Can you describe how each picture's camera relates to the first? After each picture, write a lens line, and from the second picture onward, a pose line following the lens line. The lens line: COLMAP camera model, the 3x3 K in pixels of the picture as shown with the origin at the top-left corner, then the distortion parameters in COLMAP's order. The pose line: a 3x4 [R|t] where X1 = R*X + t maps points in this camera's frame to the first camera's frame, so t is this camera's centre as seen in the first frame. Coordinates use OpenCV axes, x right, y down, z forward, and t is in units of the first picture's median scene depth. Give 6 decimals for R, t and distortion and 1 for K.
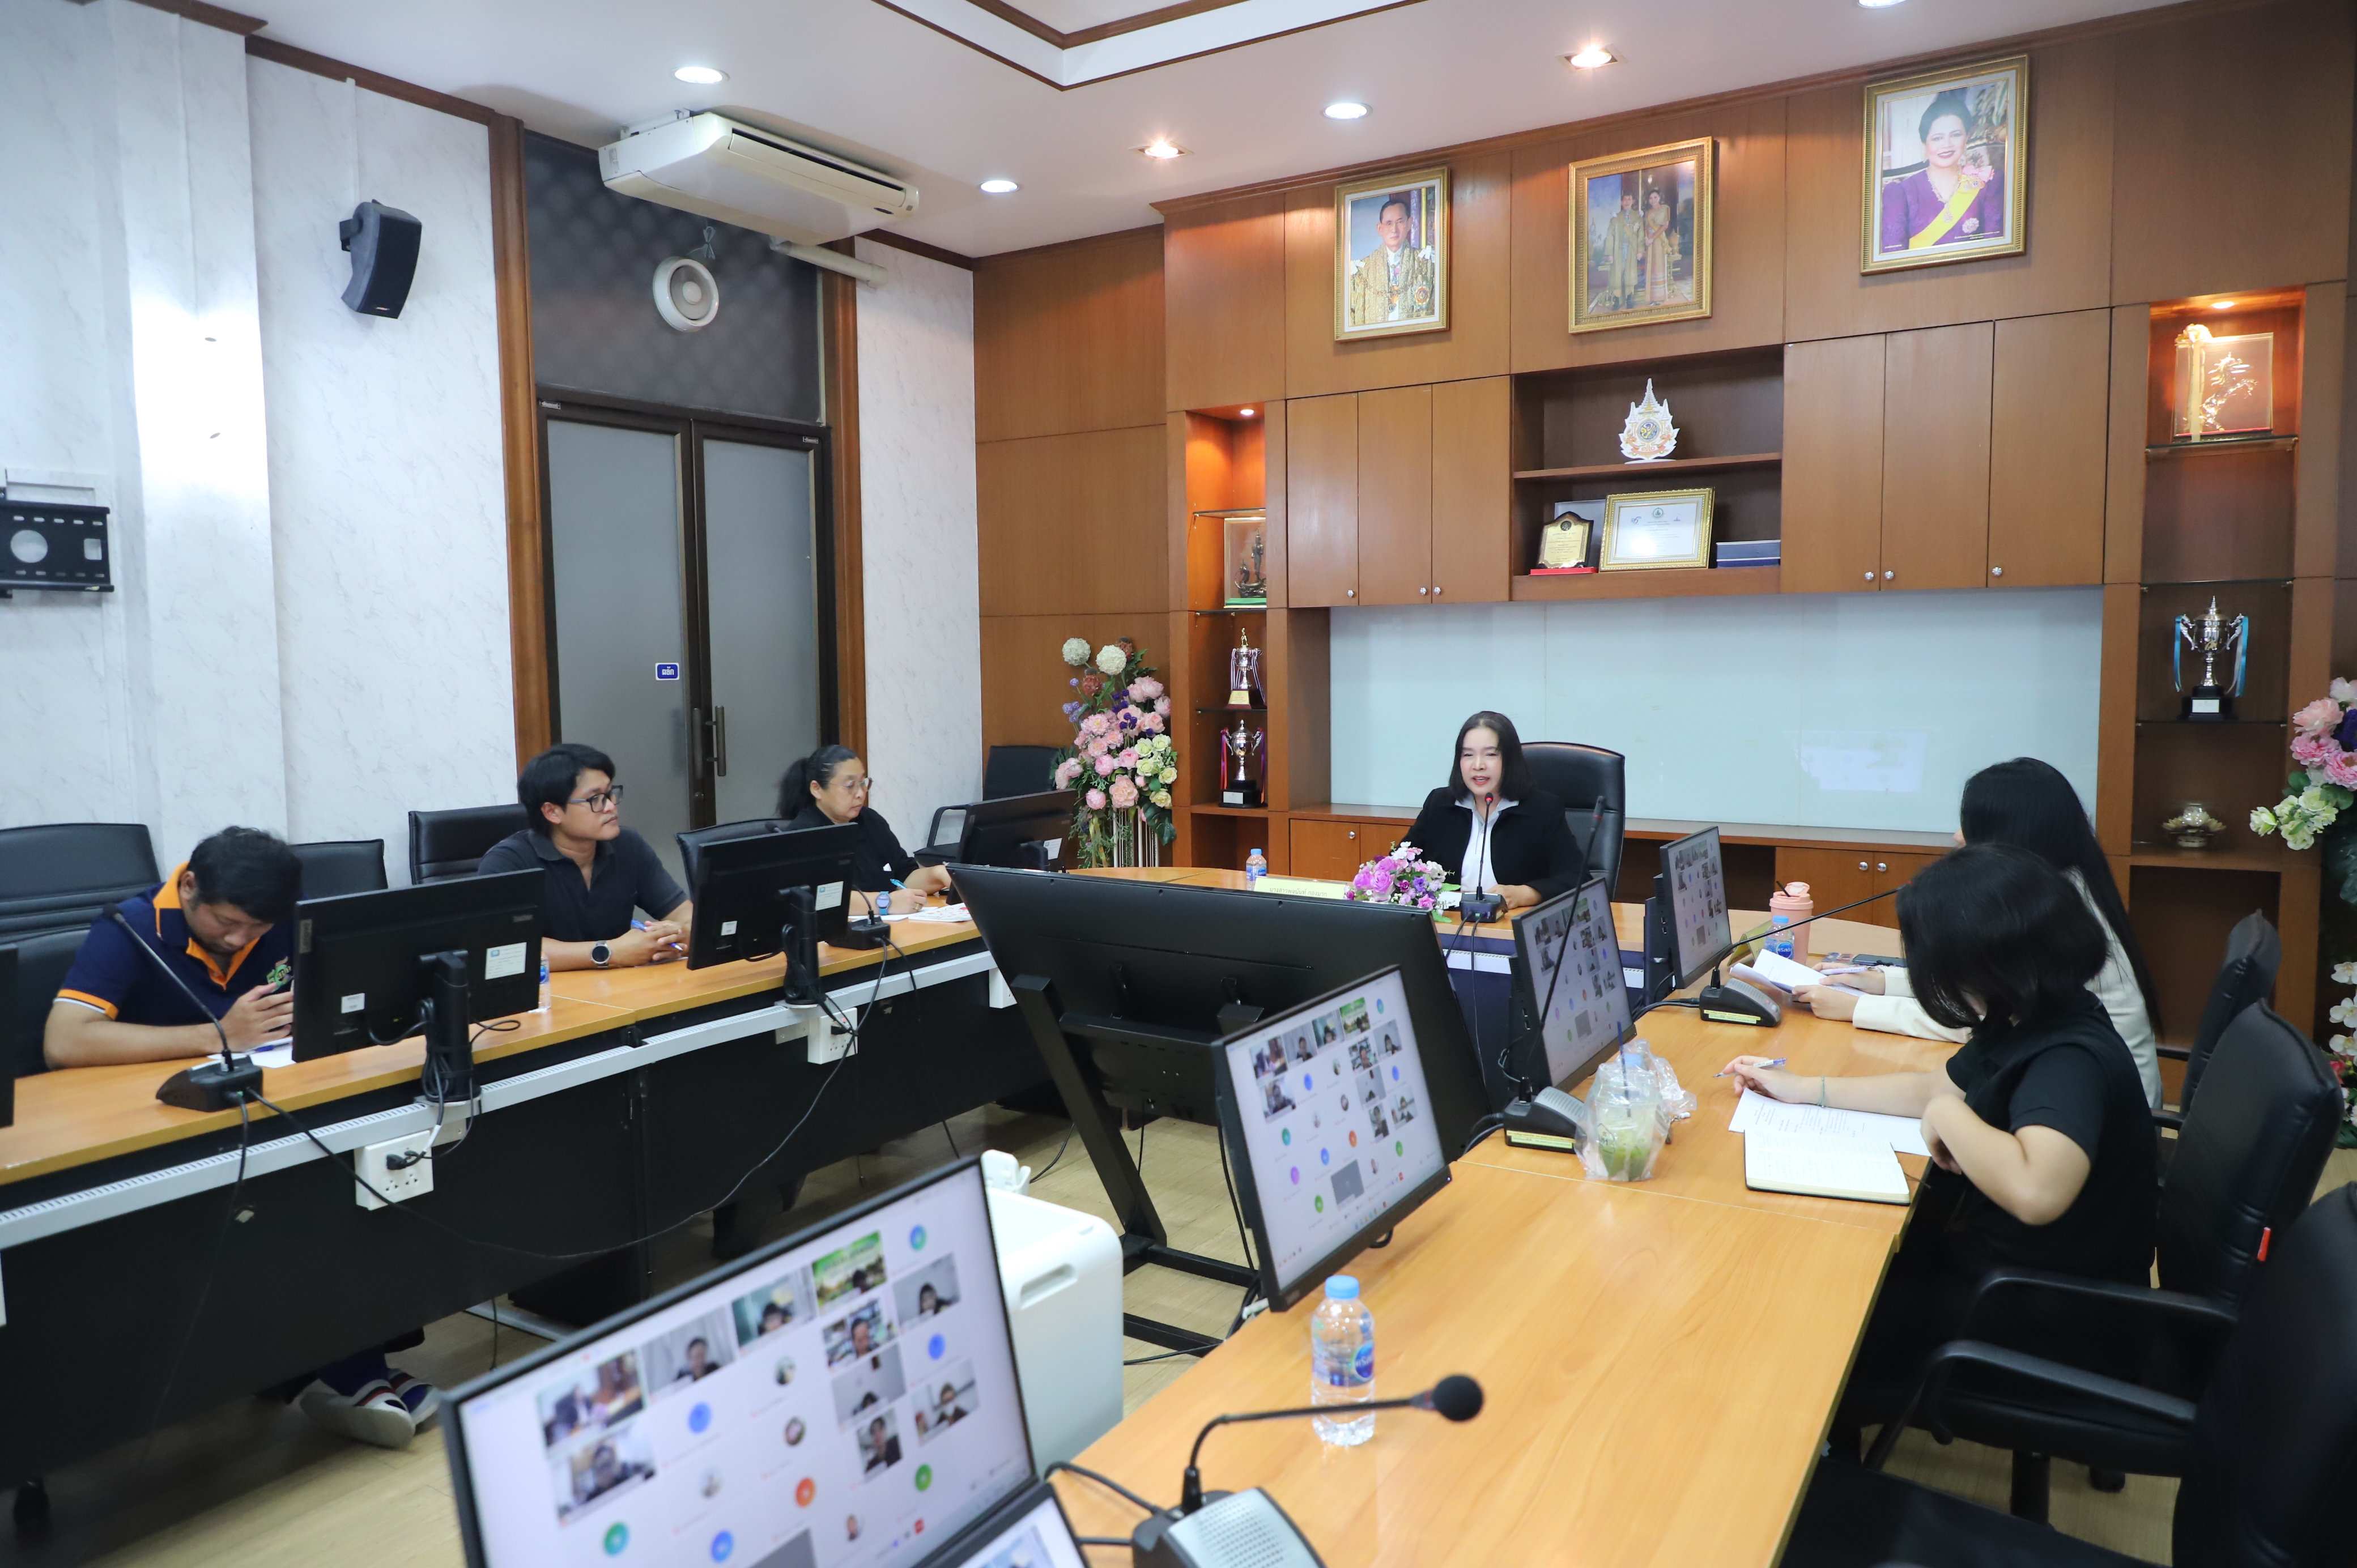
lens RADIAL K [[1572.0, 0, 1173.2], [0, 1572.0, 776.7], [0, 0, 1]] dist [-0.002641, 0.000548]
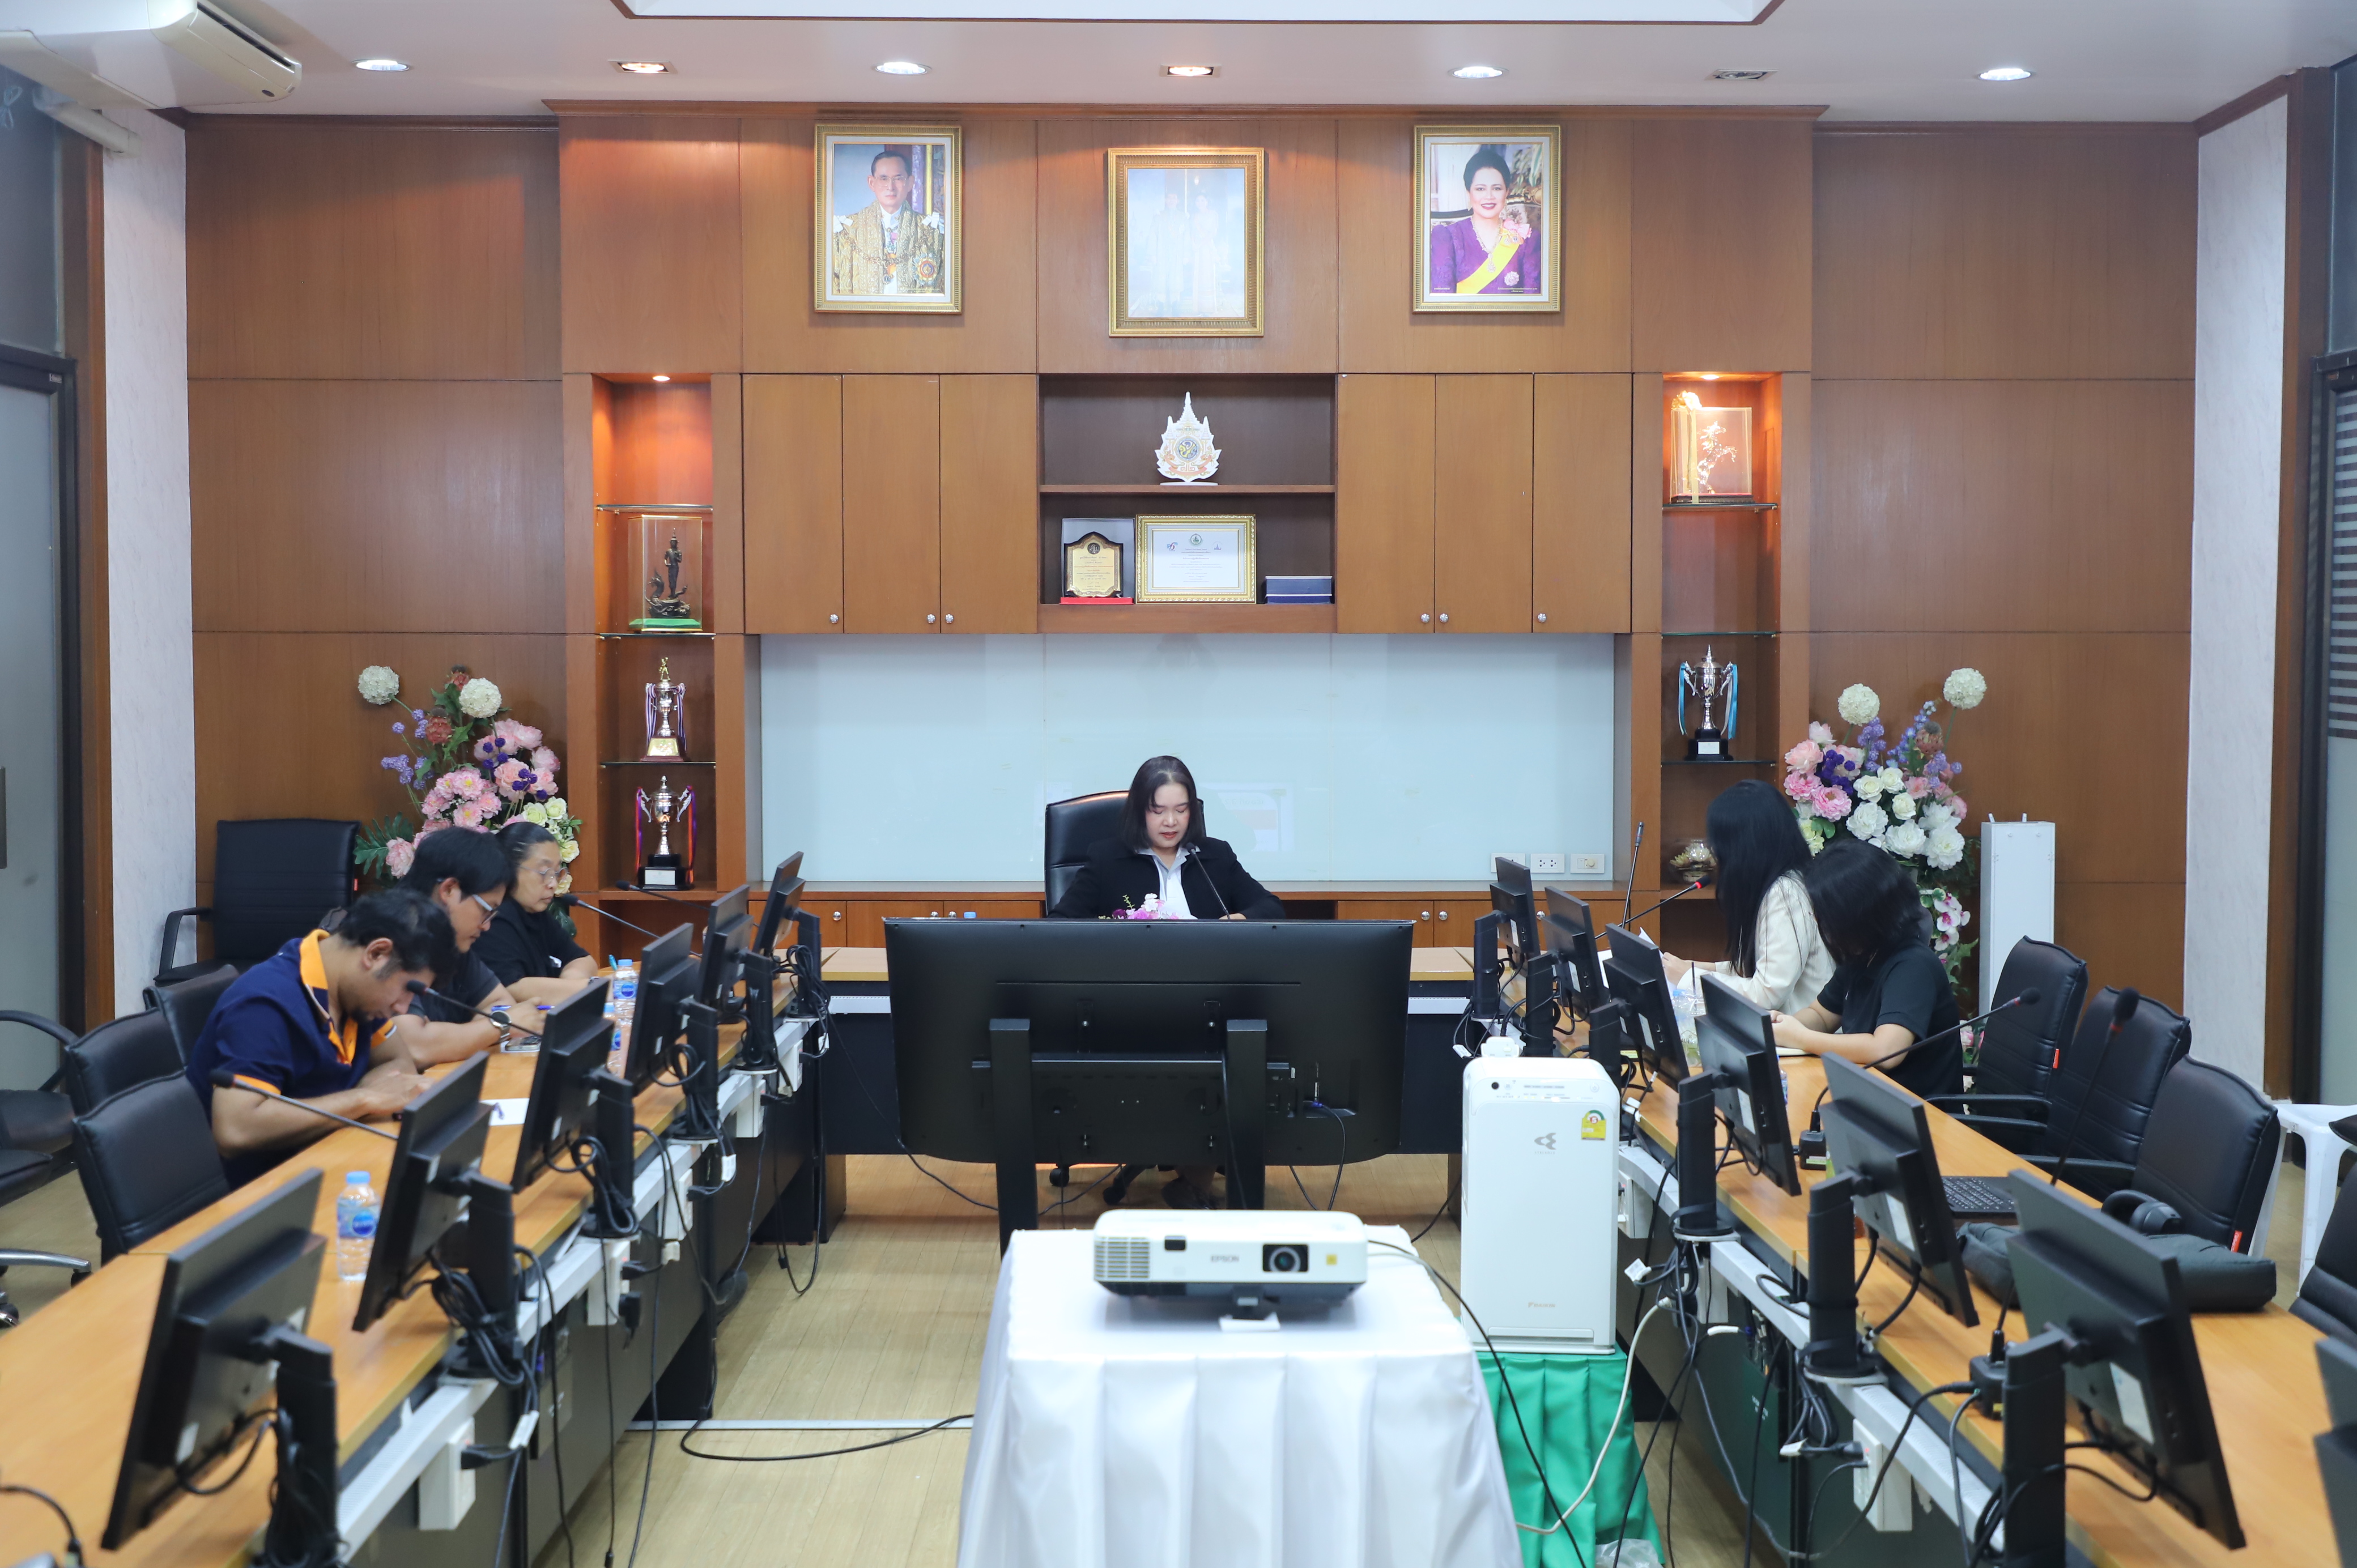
lens RADIAL K [[3047.1, 0, 1178.5], [0, 3047.1, 784.0], [0, 0, 1]] dist [0.010815, 0.014839]
pose [[0.834087, -0.014669, 0.551438, -0.707965], [0.034519, 0.999075, -0.025636, 0.018171], [-0.550552, 0.040418, 0.833822, -0.476146]]
